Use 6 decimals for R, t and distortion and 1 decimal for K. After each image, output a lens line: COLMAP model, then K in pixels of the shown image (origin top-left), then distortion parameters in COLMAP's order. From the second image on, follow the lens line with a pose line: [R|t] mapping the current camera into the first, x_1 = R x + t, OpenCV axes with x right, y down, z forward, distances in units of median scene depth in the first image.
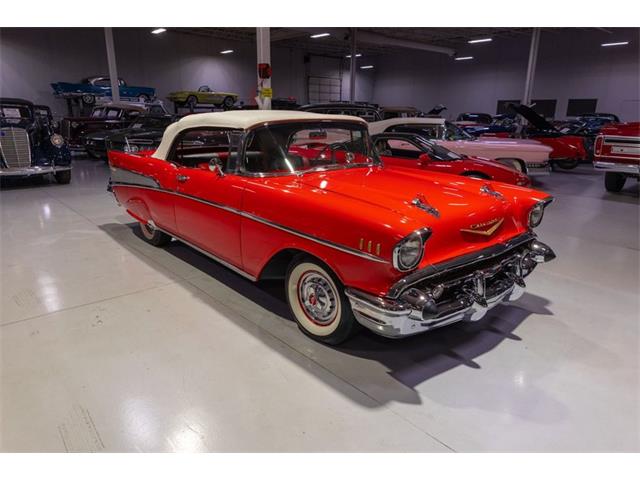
lens RADIAL K [[433.6, 0, 315.0], [0, 433.6, 239.5], [0, 0, 1]] dist [0.008437, 0.000526]
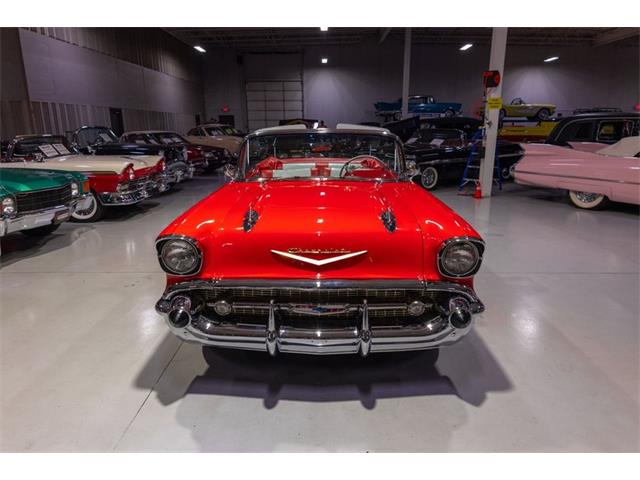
lens RADIAL K [[441.0, 0, 320.0], [0, 441.0, 240.0], [0, 0, 1]] dist [0.004697, -0.006348]
pose [[0.745818, 0.153415, -0.648244, 0.694806], [-0.175880, 0.983939, 0.030508, -0.060263], [0.642512, 0.091259, 0.760822, 0.252751]]
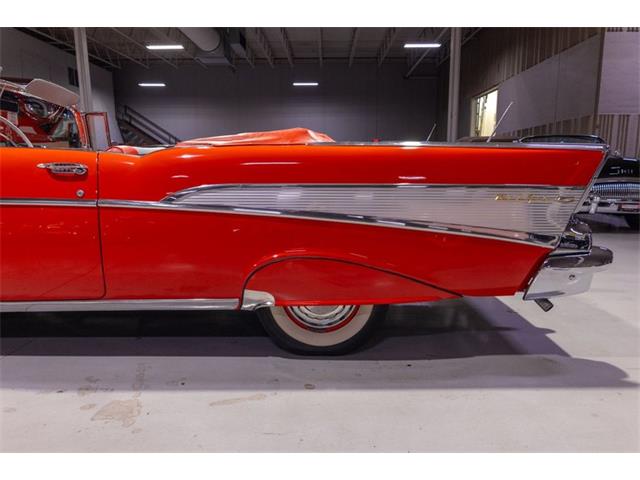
lens RADIAL K [[441.0, 0, 320.0], [0, 441.0, 240.0], [0, 0, 1]] dist [0.004697, -0.006348]
pose [[-0.666492, 0.109083, -0.737489, 0.224673], [-0.212616, 0.920342, 0.328276, -0.388192], [0.714551, 0.375596, -0.590208, 1.900754]]
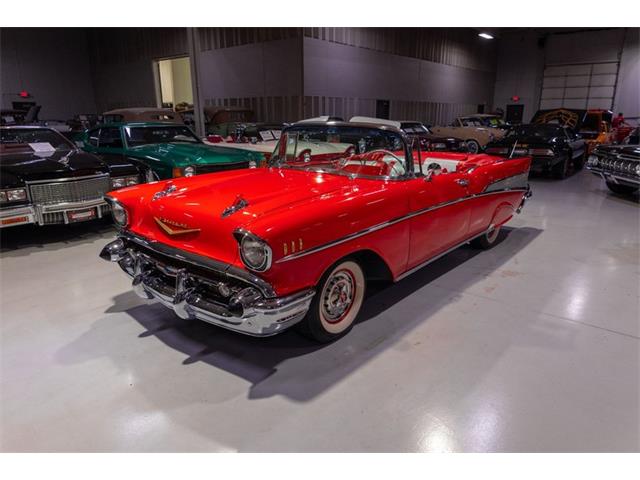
lens RADIAL K [[441.0, 0, 320.0], [0, 441.0, 240.0], [0, 0, 1]] dist [0.004697, -0.006348]
pose [[0.154755, 0.256645, -0.954036, 1.058758], [-0.277436, 0.938101, 0.207355, -0.223807], [0.948198, 0.232595, 0.216379, 0.808729]]
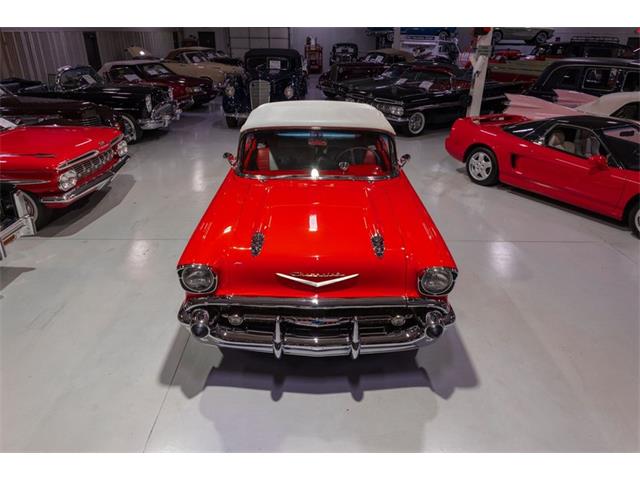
lens RADIAL K [[448.5, 0, 308.8], [0, 448.5, 211.2], [0, 0, 1]] dist [0.006694, 0.000151]
pose [[0.752502, 0.232262, -0.616275, 0.716067], [-0.178028, 0.972650, 0.149192, -0.237761], [0.634072, -0.002553, 0.773270, 0.142280]]
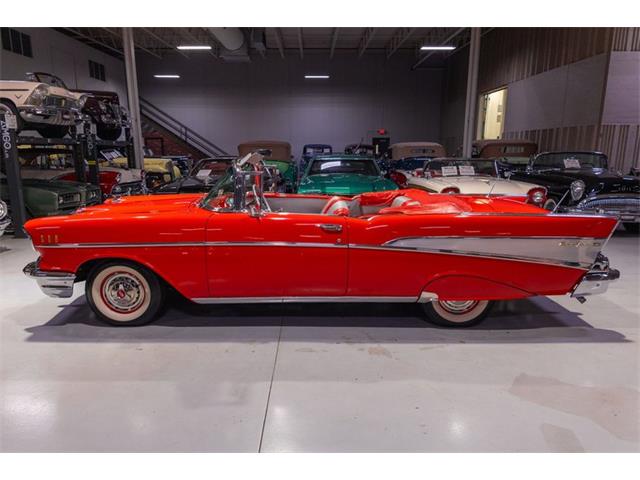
lens RADIAL K [[456.0, 0, 308.2], [0, 456.0, 248.8], [0, 0, 1]] dist [0.001557, -0.002329]
pose [[-0.660086, 0.150759, -0.735907, 0.807590], [-0.219019, 0.898465, 0.380515, -0.558997], [0.718552, 0.412350, -0.560044, 1.893806]]
